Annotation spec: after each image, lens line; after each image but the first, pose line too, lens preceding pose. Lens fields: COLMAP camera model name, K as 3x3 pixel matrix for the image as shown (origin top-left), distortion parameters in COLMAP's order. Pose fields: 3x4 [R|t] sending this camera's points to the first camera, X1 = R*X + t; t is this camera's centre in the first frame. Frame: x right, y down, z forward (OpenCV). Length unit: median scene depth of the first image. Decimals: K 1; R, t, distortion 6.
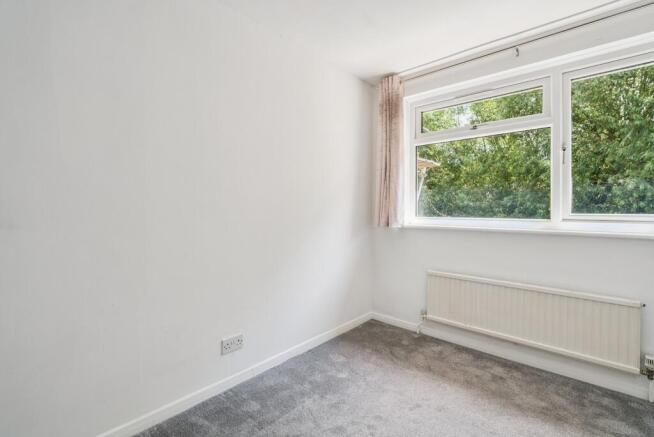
lens RADIAL K [[306.8, 0, 328.8], [0, 306.8, 211.5], [0, 0, 1]] dist [-0.001502, -0.000309]
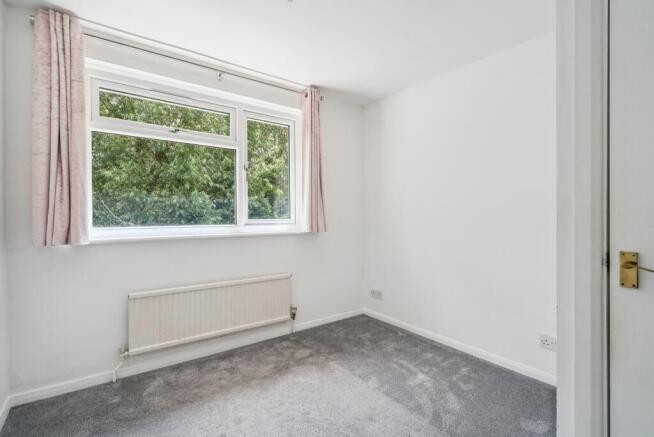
lens RADIAL K [[299.1, 0, 327.0], [0, 299.1, 218.5], [0, 0, 1]] dist [-0.000111, -0.000166]
pose [[0.194762, -0.011191, 0.980787, -0.383543], [0.014500, 0.999858, 0.008529, -0.003436], [-0.980743, 0.012560, 0.194896, 0.399806]]
